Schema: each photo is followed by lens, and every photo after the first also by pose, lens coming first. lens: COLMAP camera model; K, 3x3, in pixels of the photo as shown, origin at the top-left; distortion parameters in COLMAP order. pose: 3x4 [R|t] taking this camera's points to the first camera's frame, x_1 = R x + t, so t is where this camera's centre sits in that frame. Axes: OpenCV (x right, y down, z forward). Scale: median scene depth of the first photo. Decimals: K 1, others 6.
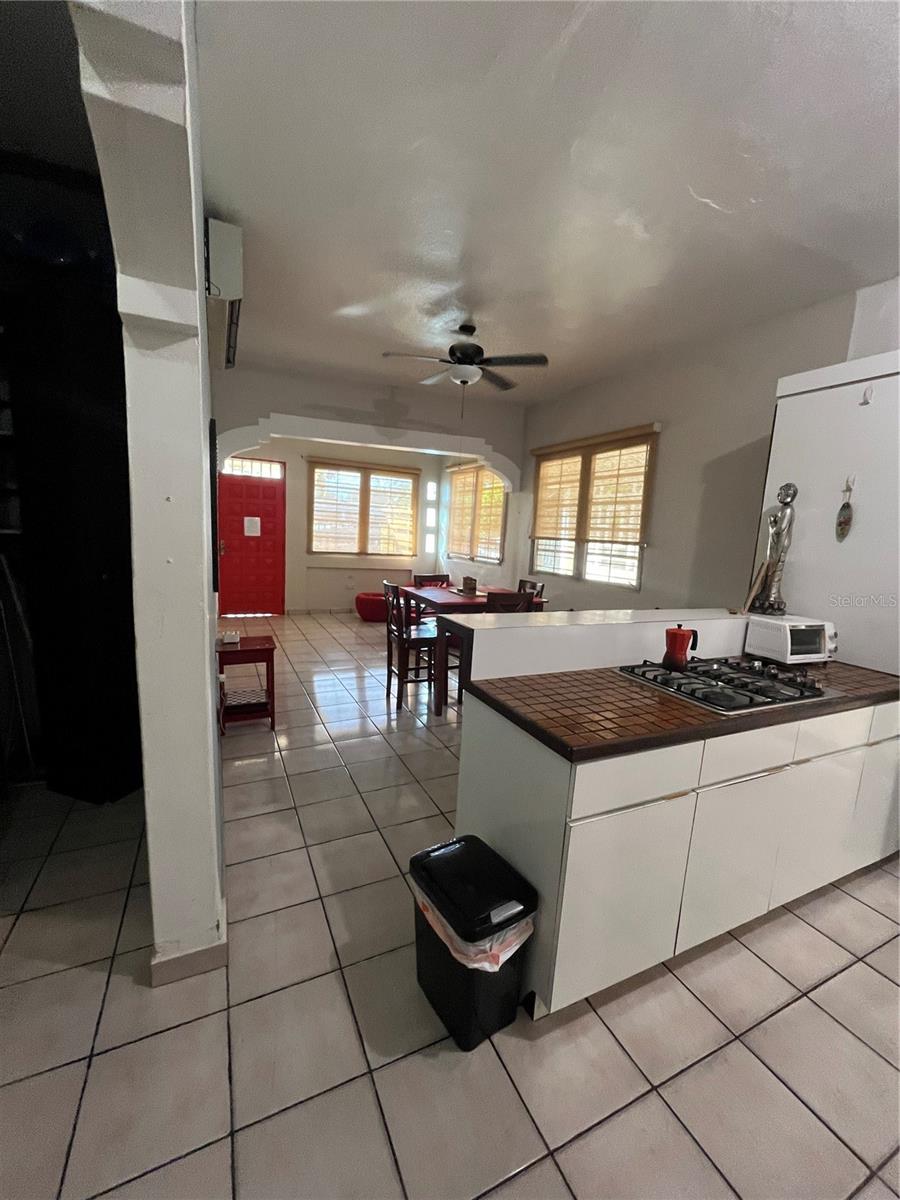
lens RADIAL K [[487.6, 0, 449.9], [0, 487.6, 596.6], [0, 0, 1]] dist [-0.003440, 0.000167]
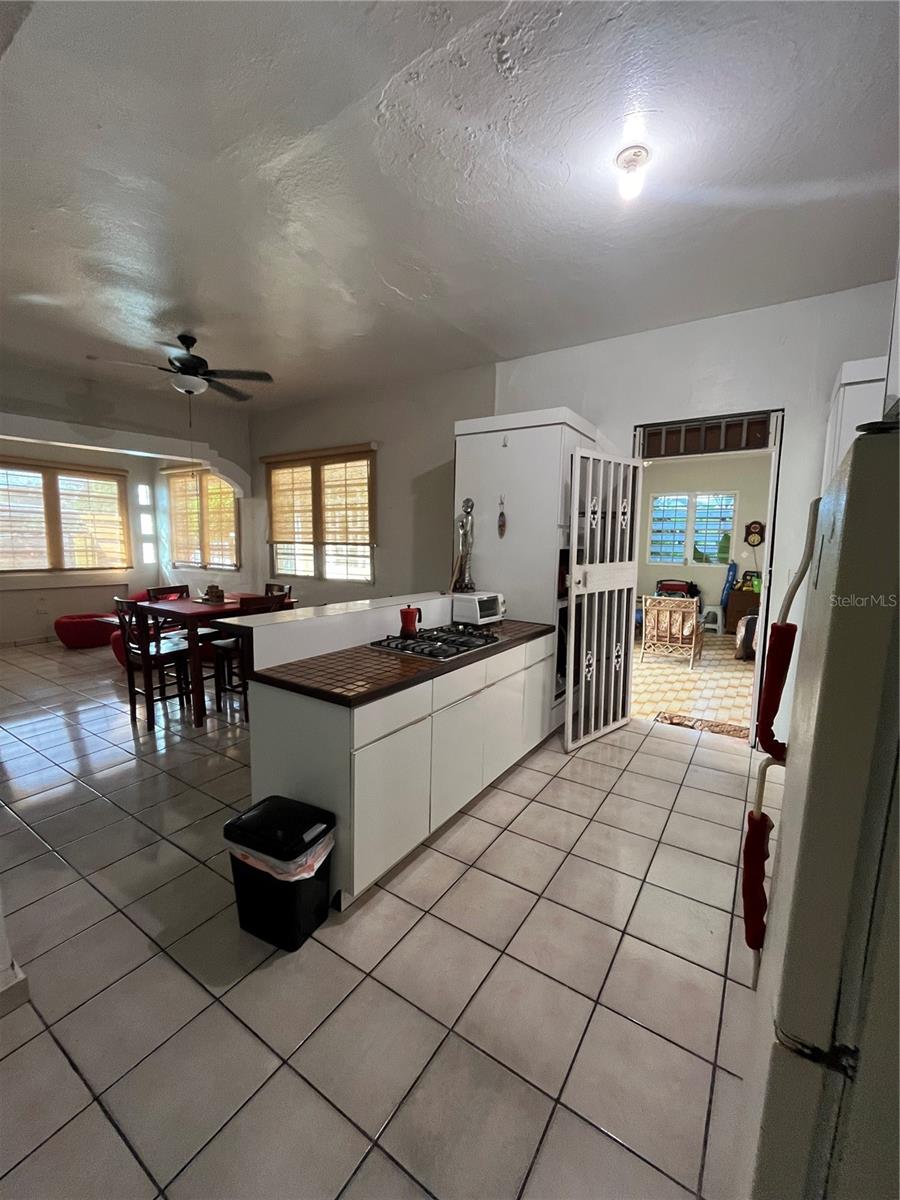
lens RADIAL K [[487.6, 0, 449.4], [0, 487.6, 598.7], [0, 0, 1]] dist [-0.003440, 0.000167]
pose [[0.856751, -0.102036, 0.505536, -0.054703], [0.099845, 0.994504, 0.031518, 0.003634], [-0.505973, 0.023472, 0.862230, -0.107446]]
